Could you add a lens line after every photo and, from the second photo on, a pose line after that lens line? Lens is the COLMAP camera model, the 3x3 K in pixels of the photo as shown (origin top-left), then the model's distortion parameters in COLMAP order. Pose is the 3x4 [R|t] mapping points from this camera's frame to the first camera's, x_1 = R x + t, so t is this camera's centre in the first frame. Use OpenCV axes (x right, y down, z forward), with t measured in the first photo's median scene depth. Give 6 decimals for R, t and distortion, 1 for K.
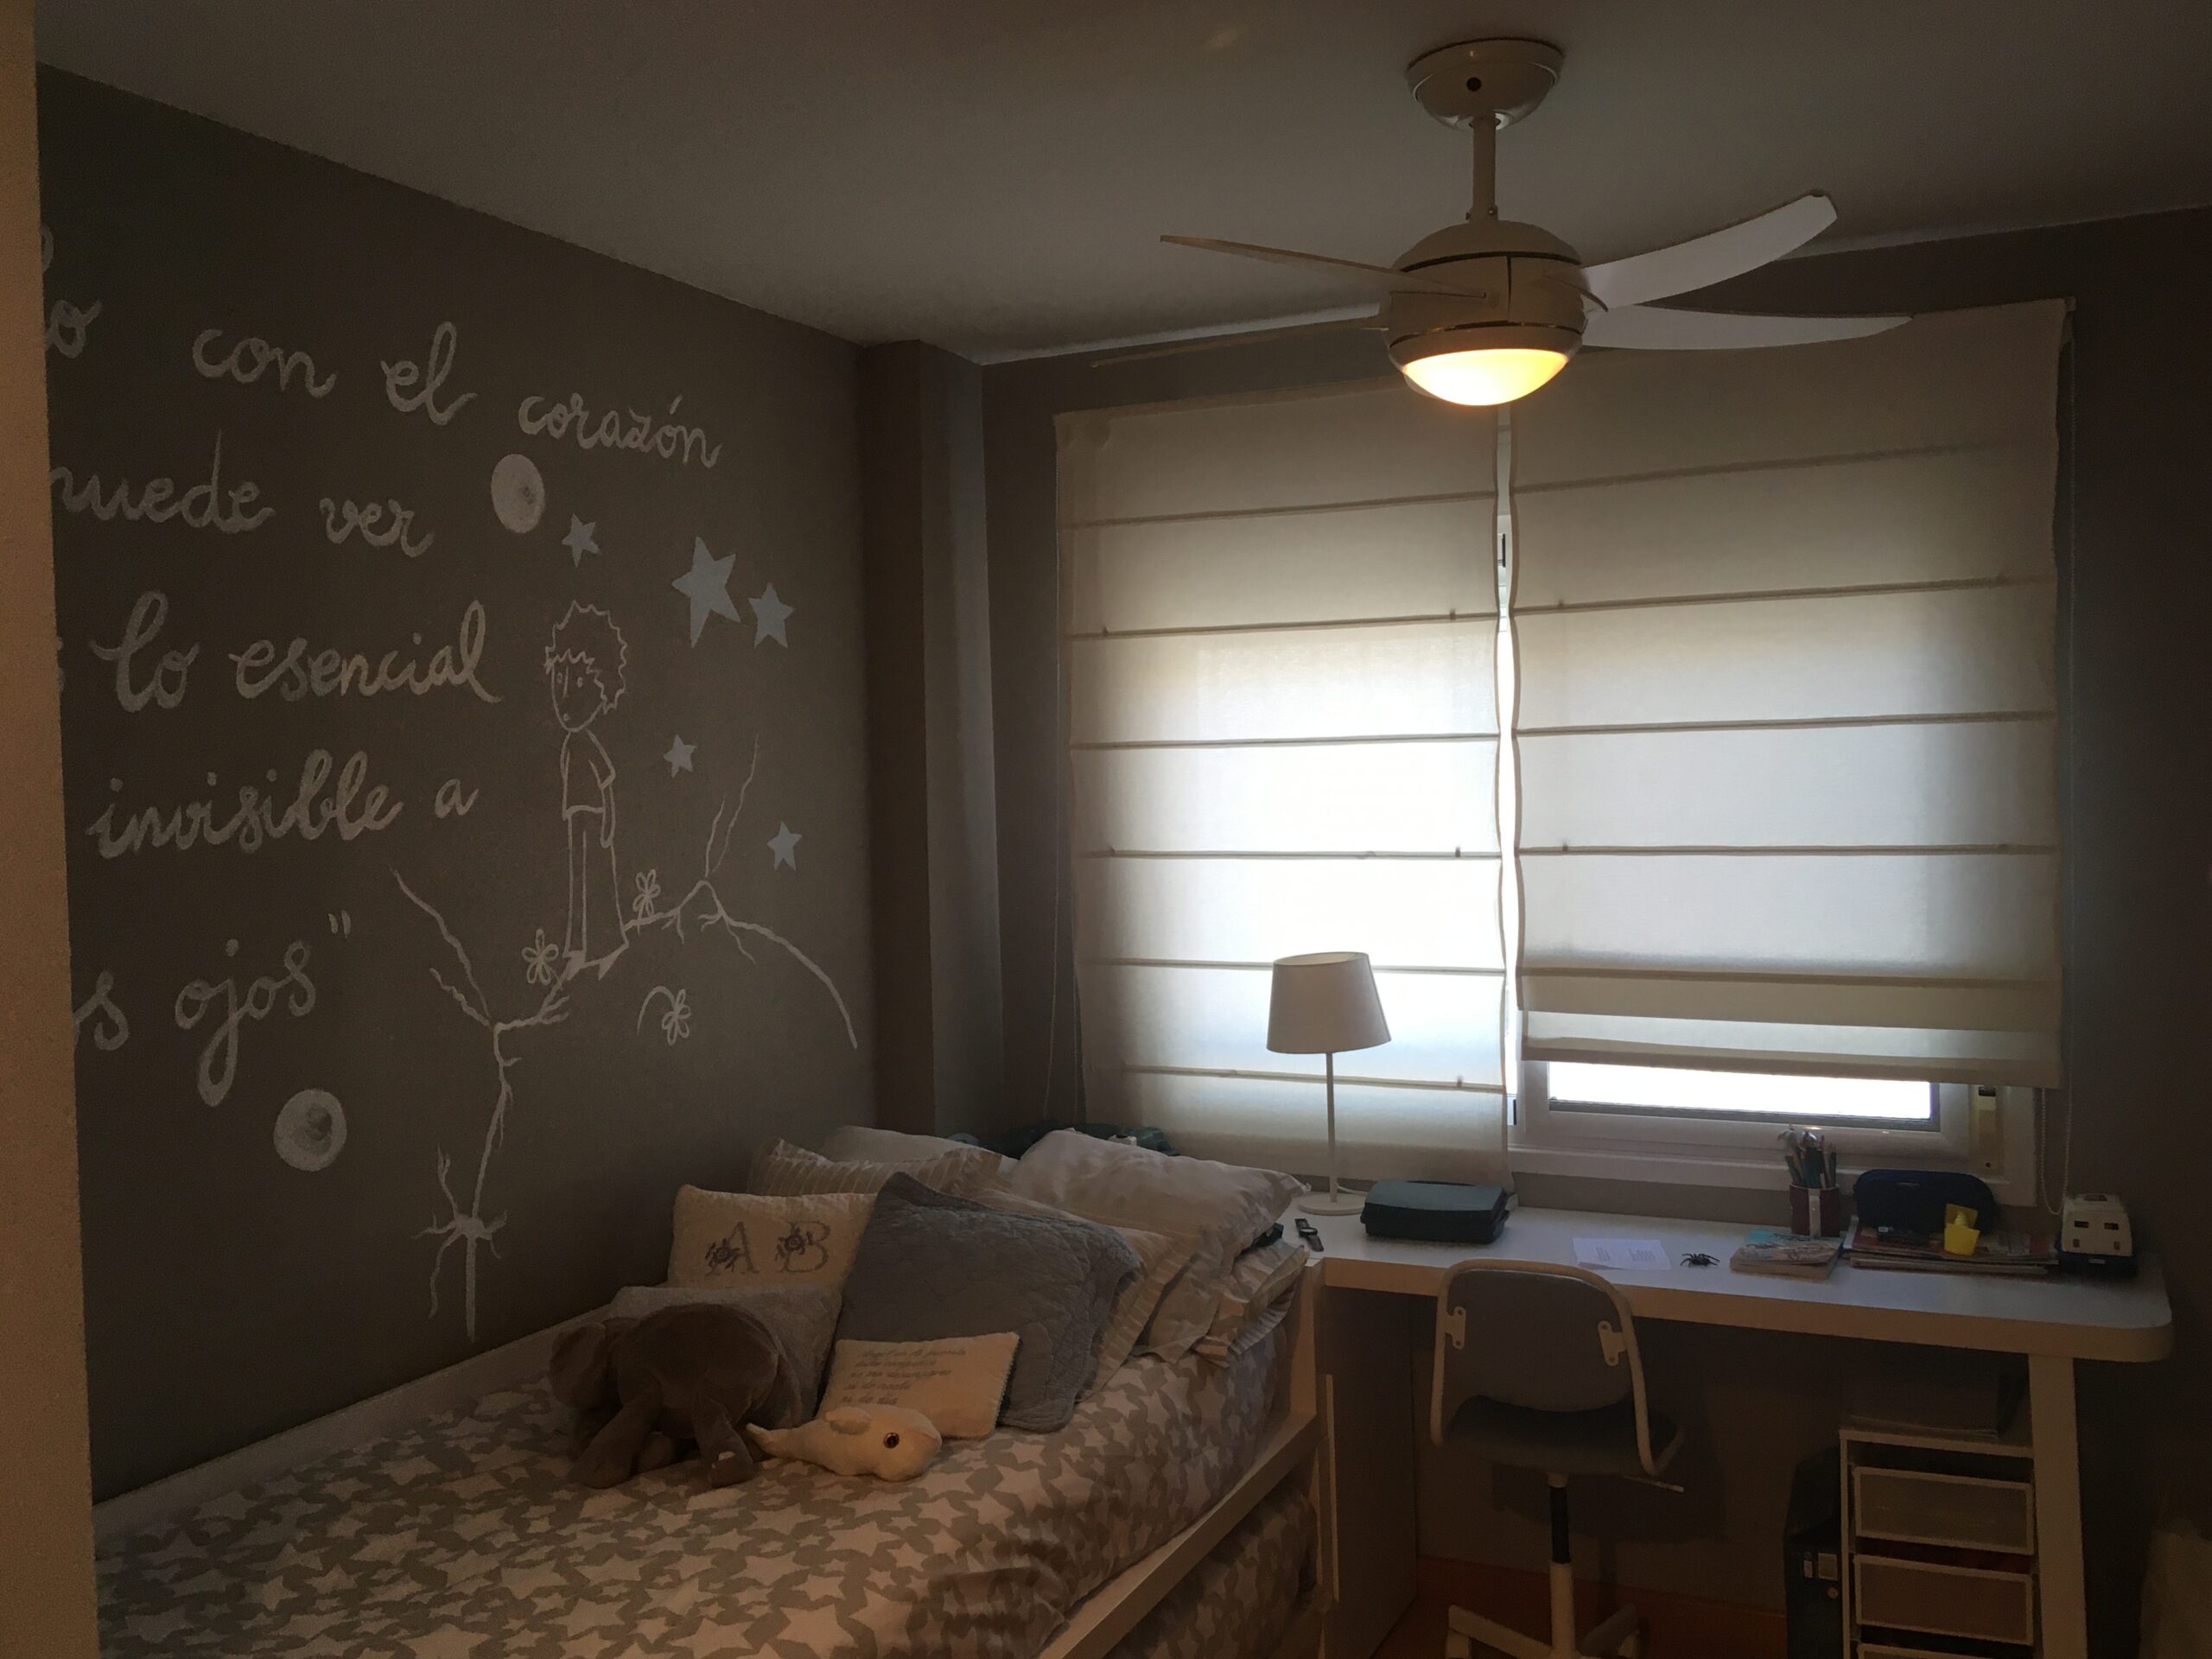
lens RADIAL K [[1975.9, 0, 1106.0], [0, 1975.9, 829.5], [0, 0, 1]] dist [0.121016, -0.176089]
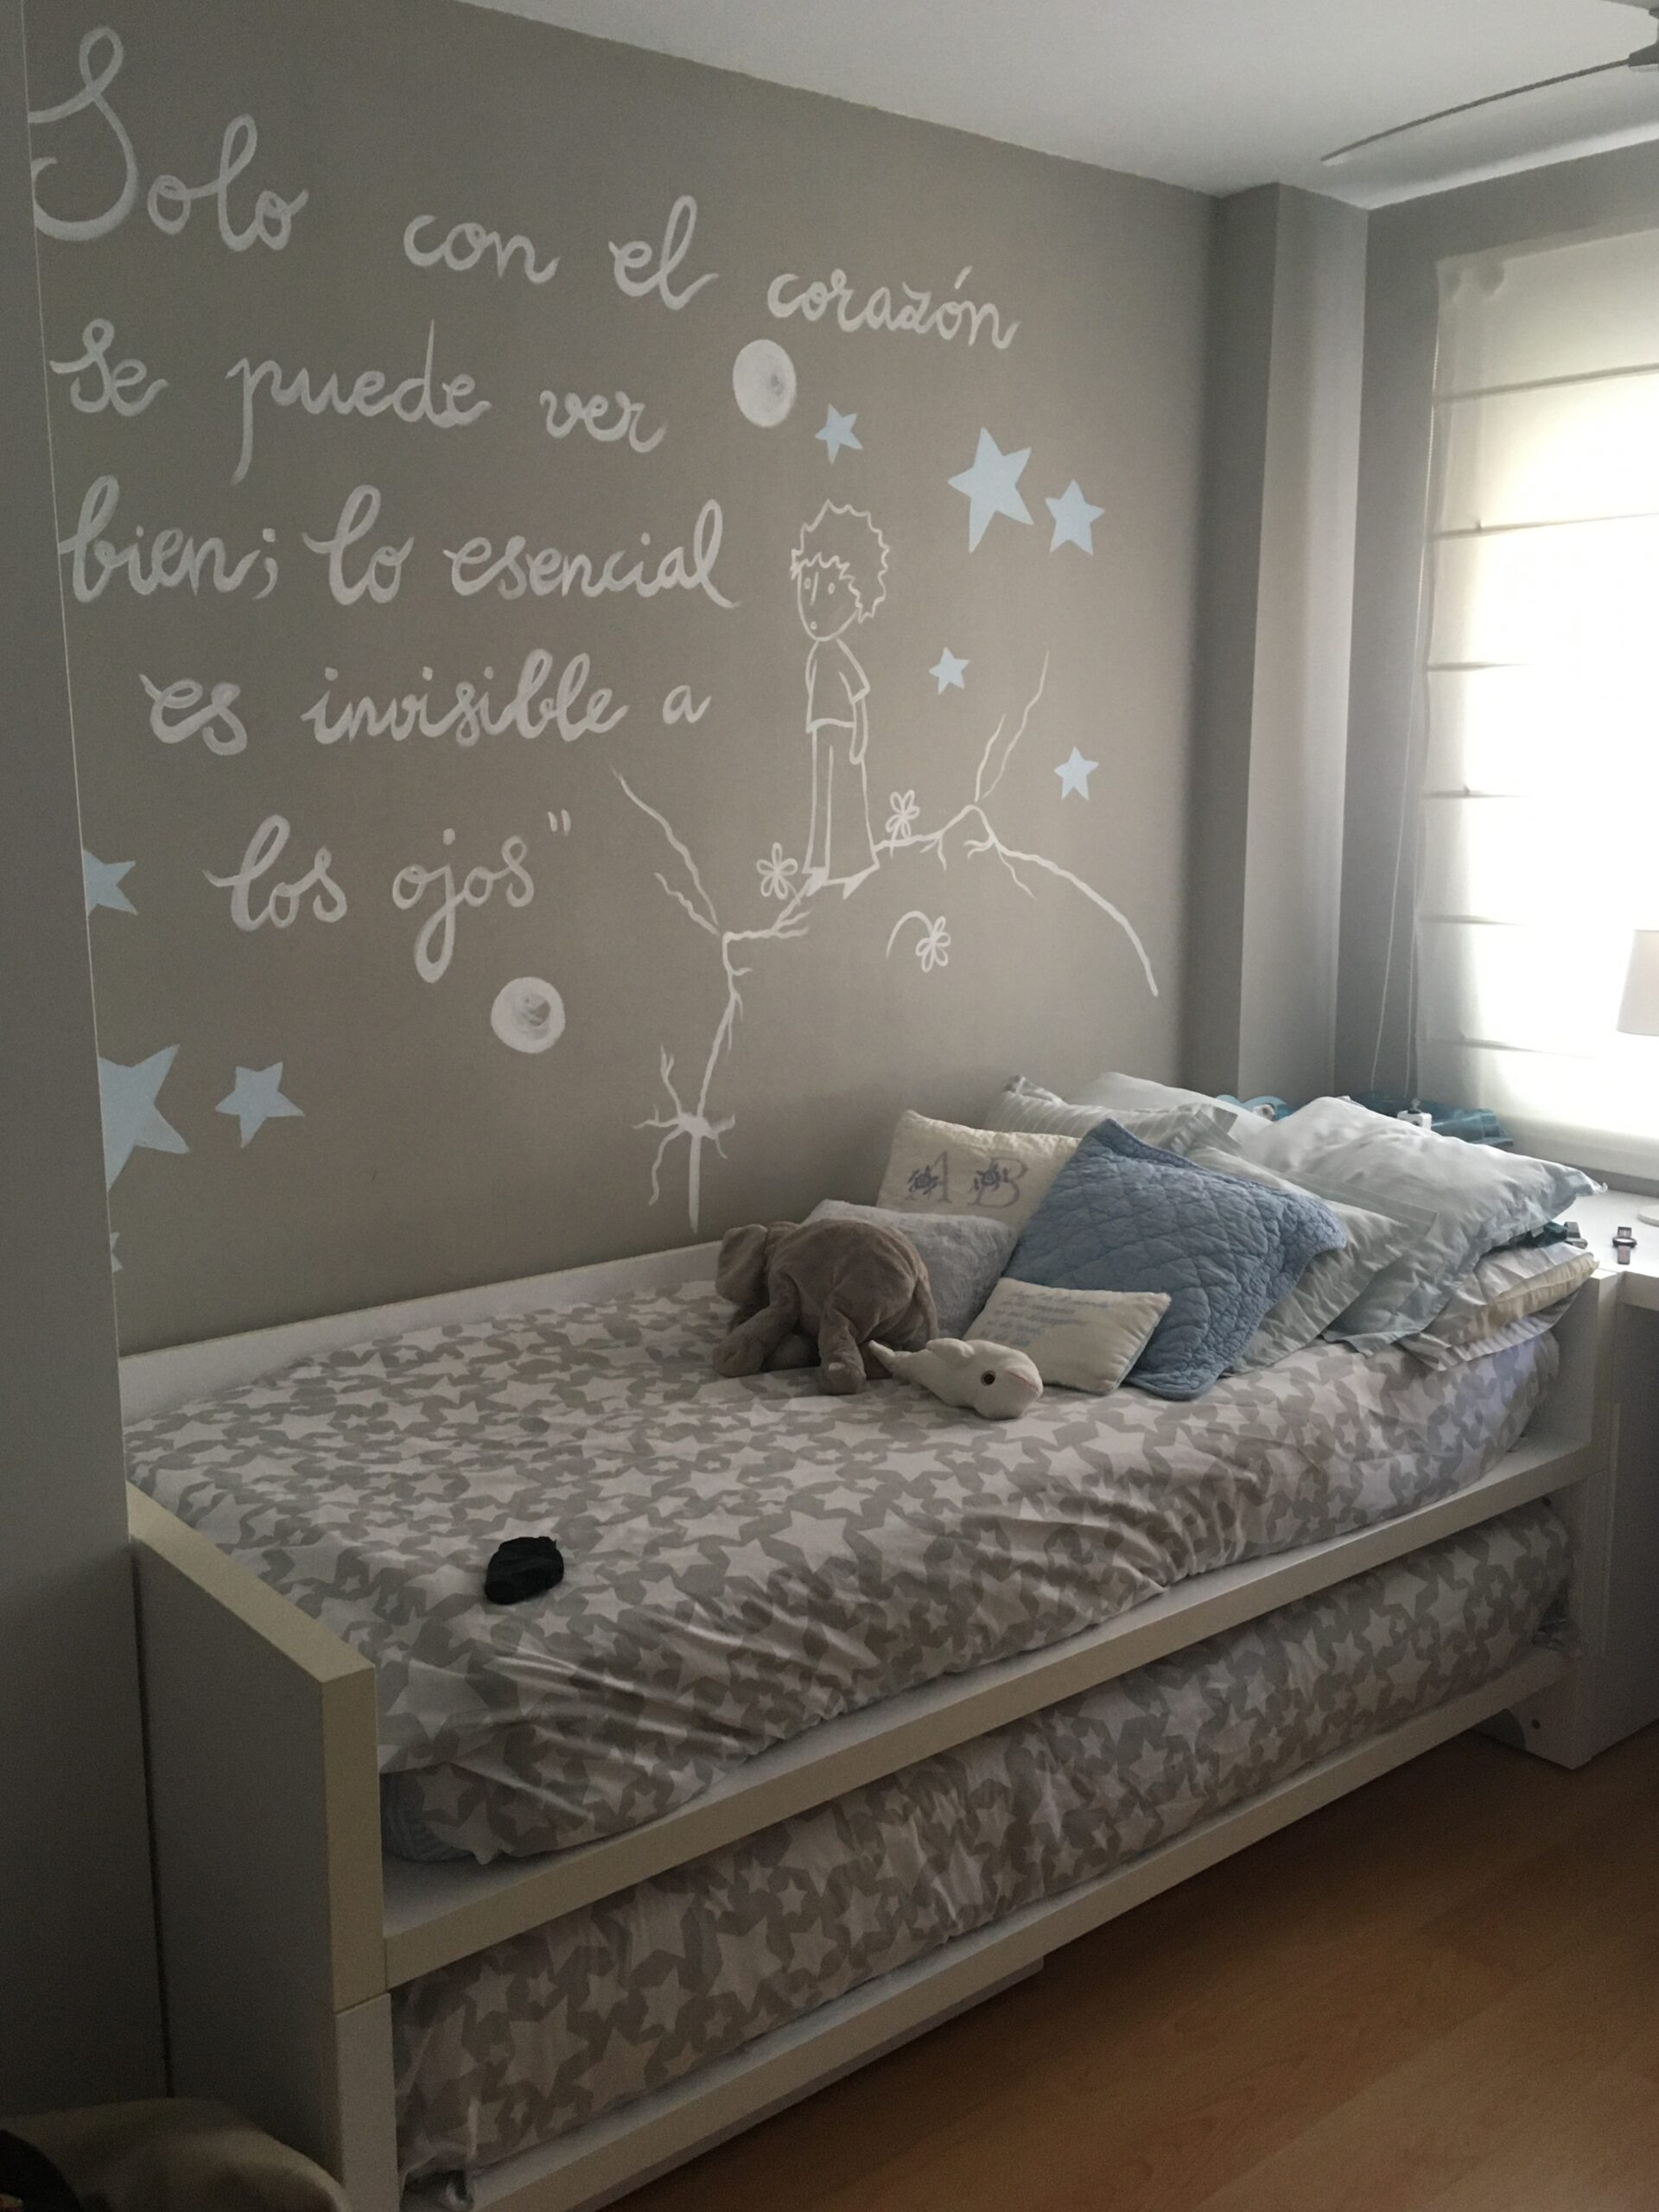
lens RADIAL K [[1975.9, 0, 829.5], [0, 1975.9, 1106.0], [0, 0, 1]] dist [0.121016, -0.176089]
pose [[0.902304, 0.097160, -0.420010, 0.182257], [-0.032084, 0.986704, 0.159326, 0.022250], [0.429906, -0.130285, 0.893424, 0.109791]]
